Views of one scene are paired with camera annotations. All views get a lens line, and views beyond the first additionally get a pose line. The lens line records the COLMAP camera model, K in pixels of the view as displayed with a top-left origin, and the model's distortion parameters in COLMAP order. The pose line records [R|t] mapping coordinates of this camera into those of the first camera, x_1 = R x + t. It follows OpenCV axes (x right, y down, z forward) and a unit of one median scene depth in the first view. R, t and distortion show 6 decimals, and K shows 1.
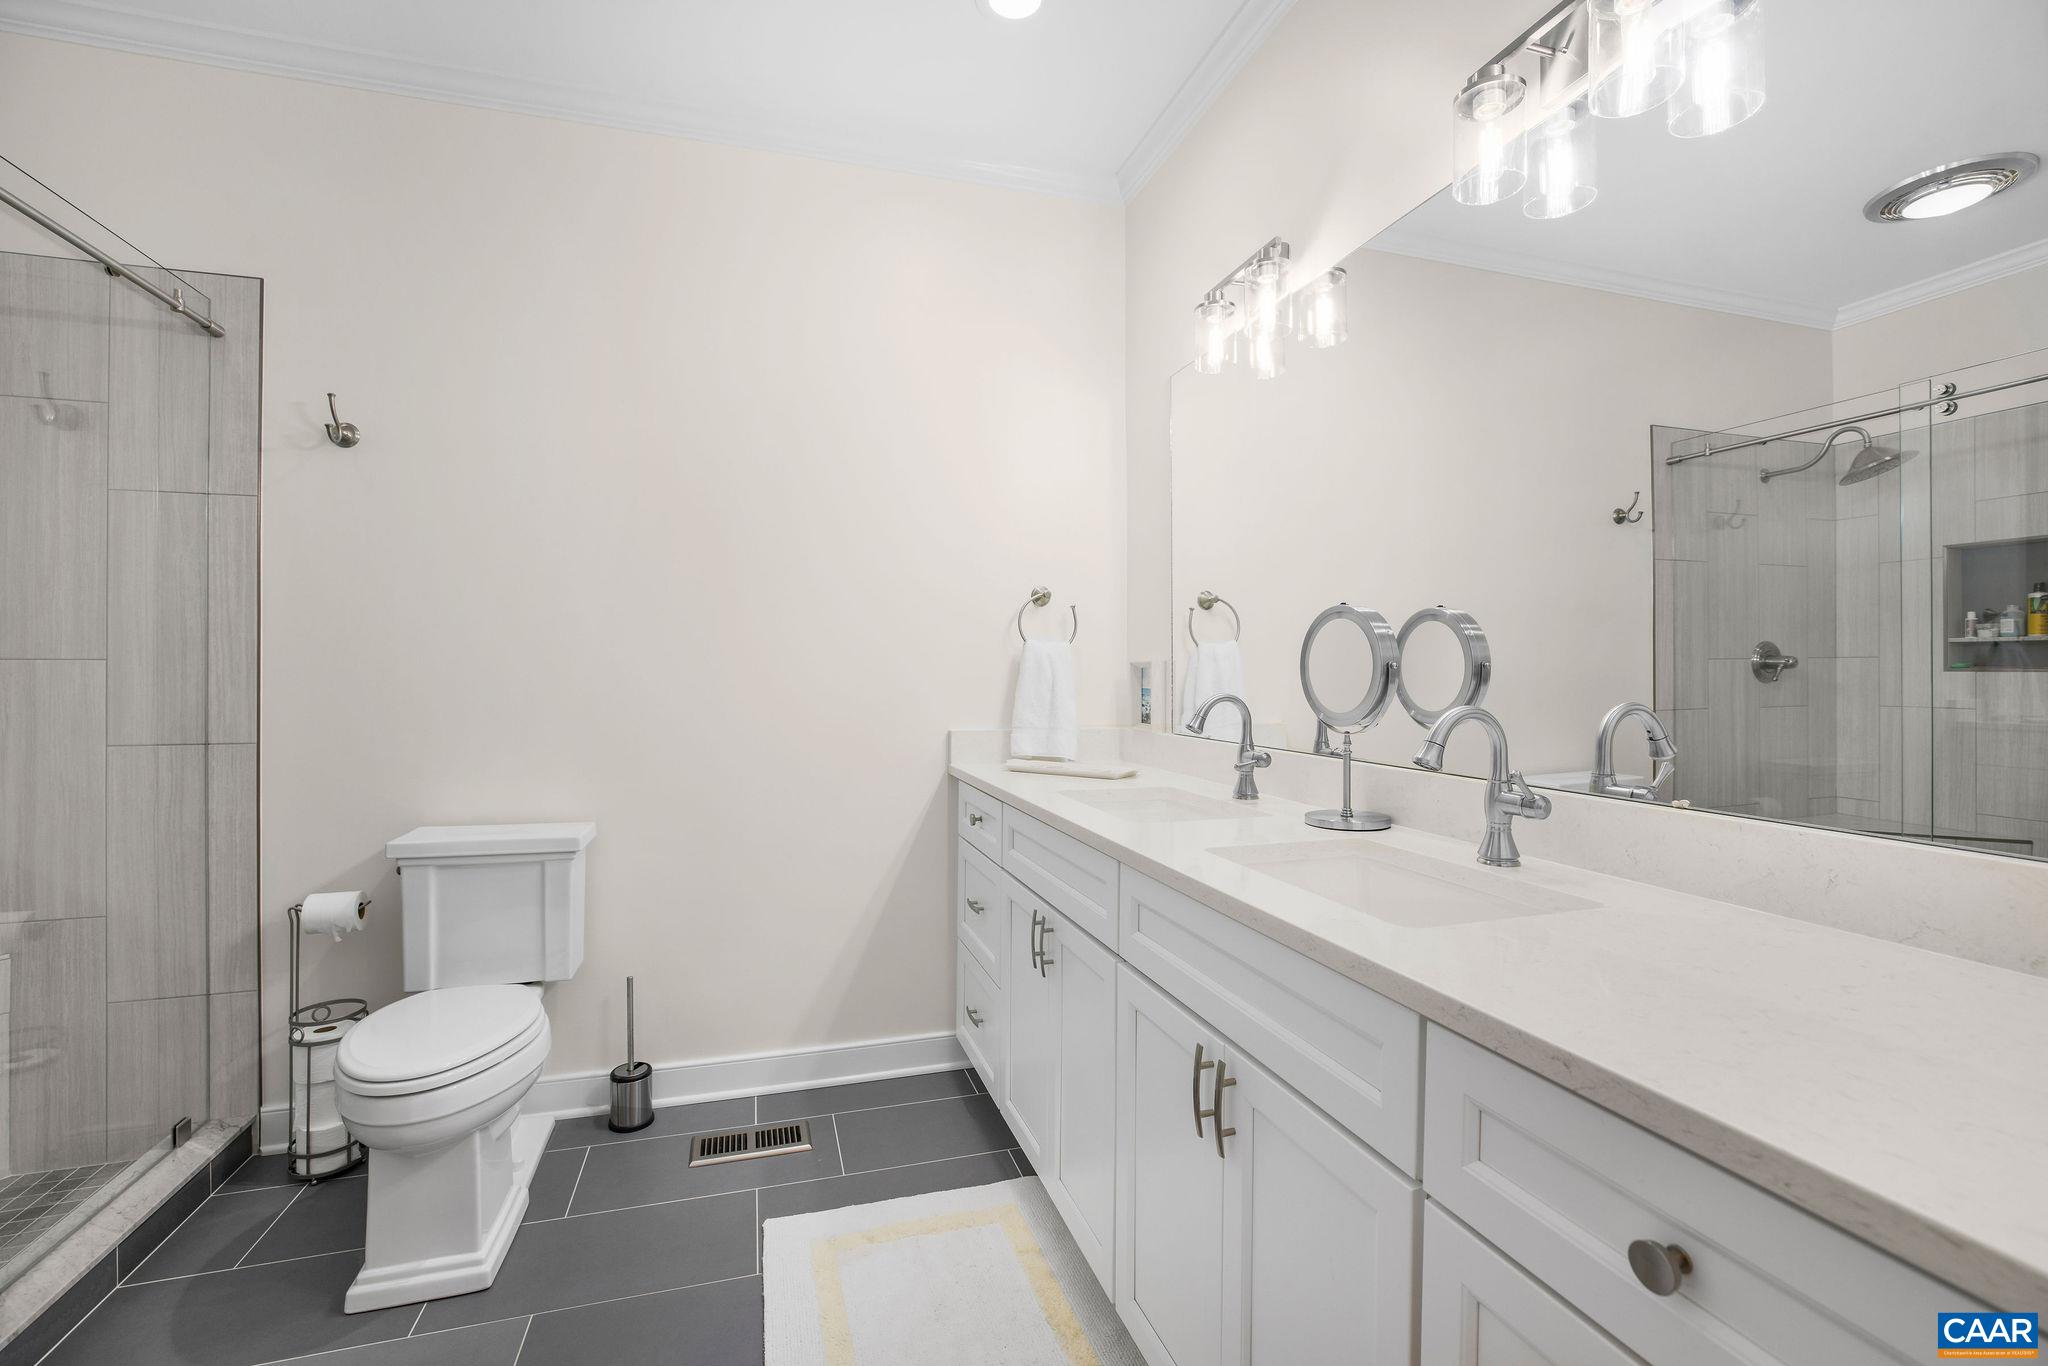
lens RADIAL K [[896.3, 0, 1025.0], [0, 896.3, 660.5], [0, 0, 1]] dist [-0.022532, 0.003217]
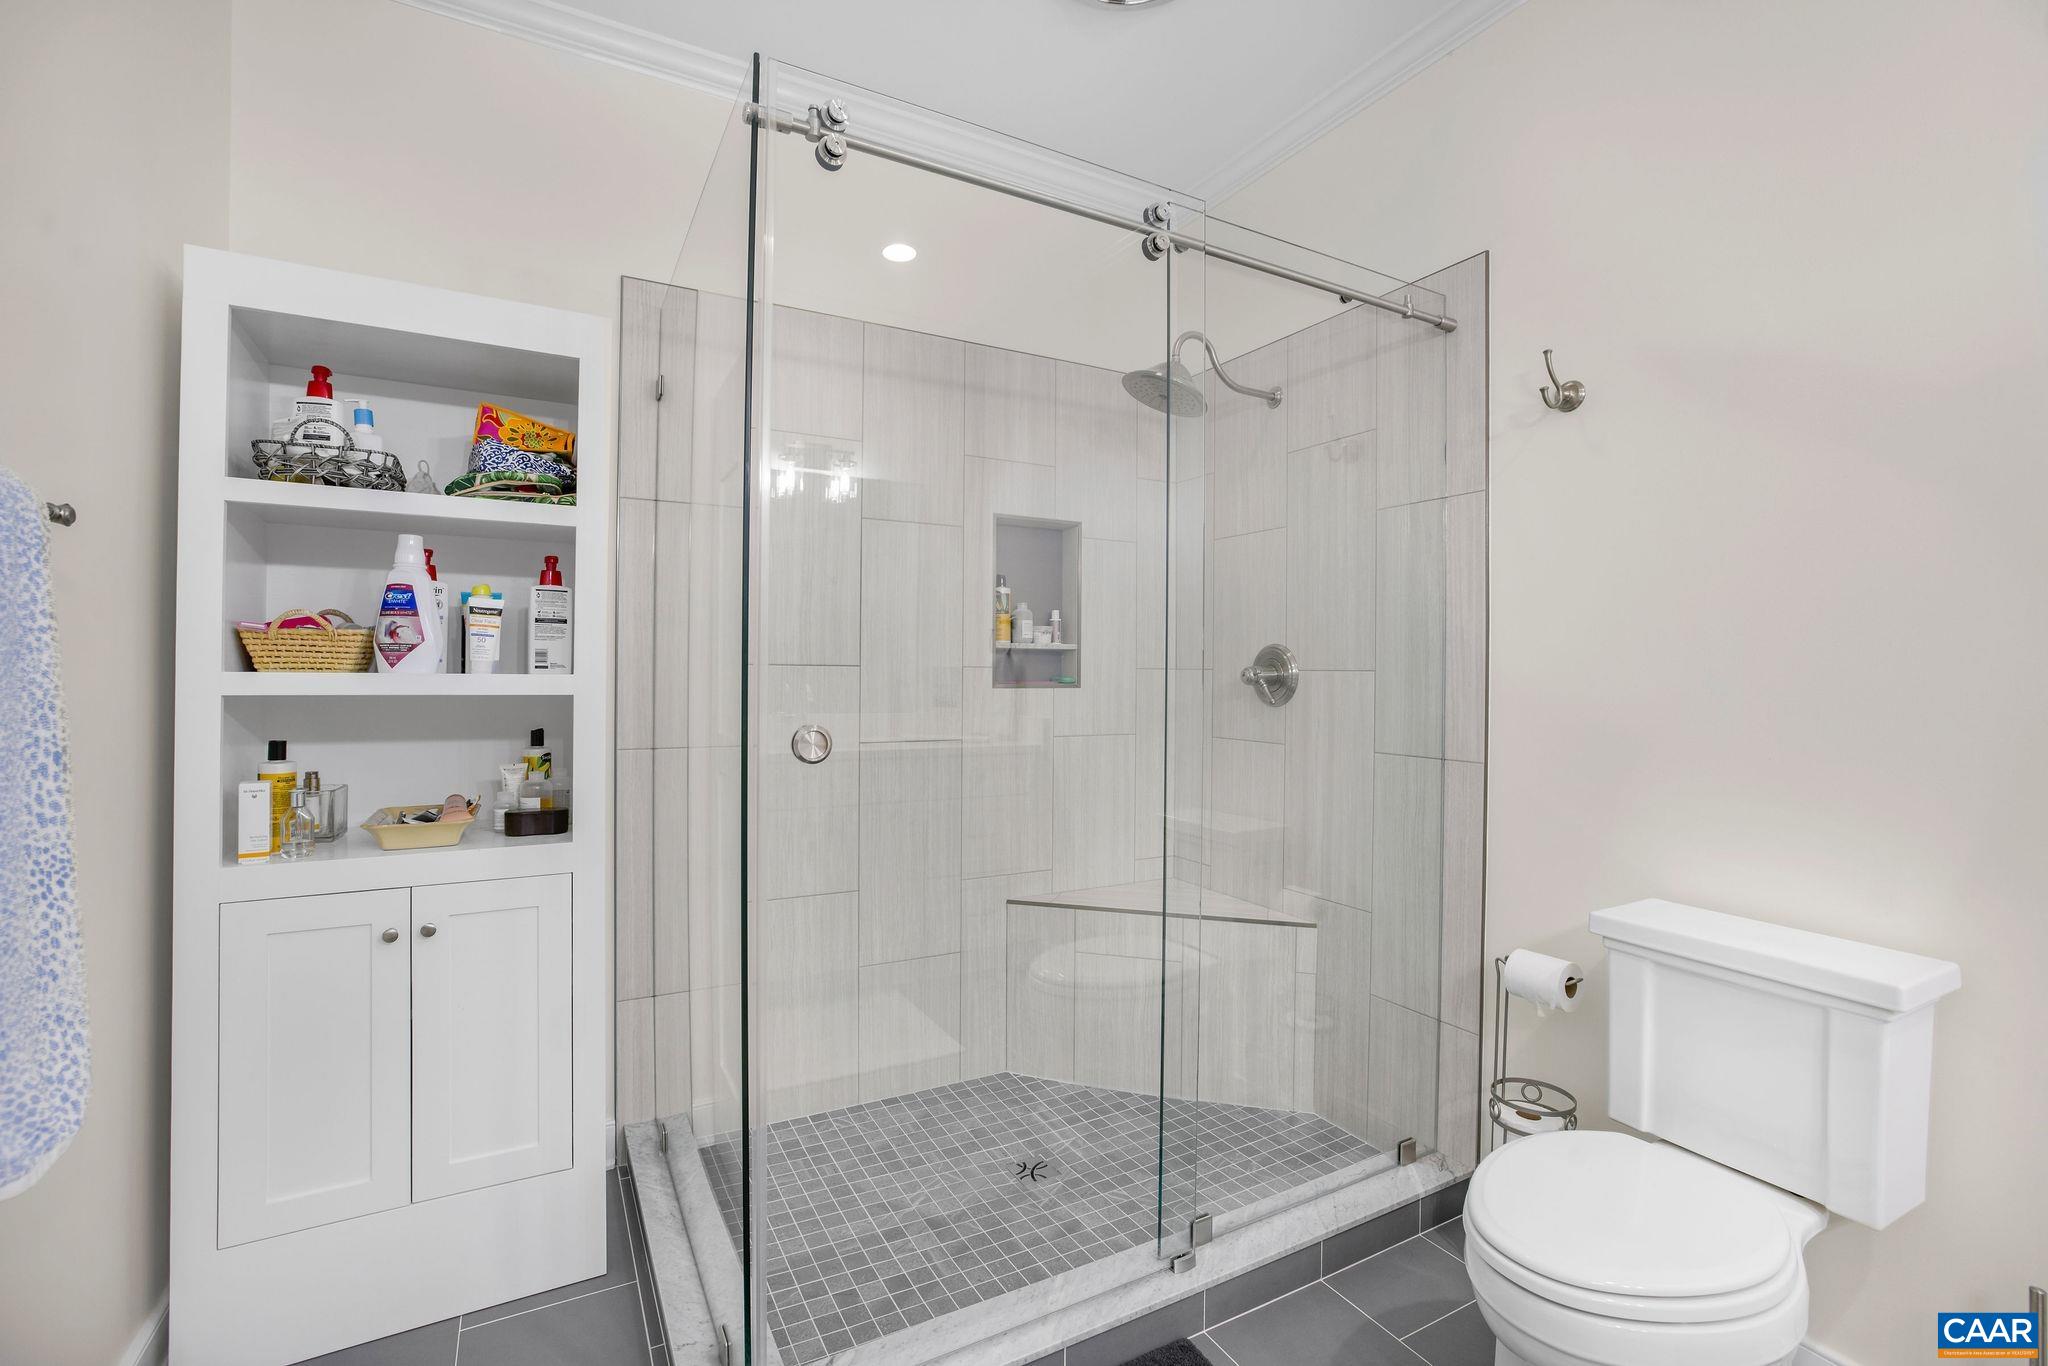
lens RADIAL K [[896.3, 0, 1024.2], [0, 896.3, 669.0], [0, 0, 1]] dist [-0.022532, 0.003217]
pose [[0.195407, 0.001999, -0.980720, -0.066136], [0.002227, 0.999994, 0.002482, -0.006763], [0.980720, -0.002669, 0.195401, 0.362134]]
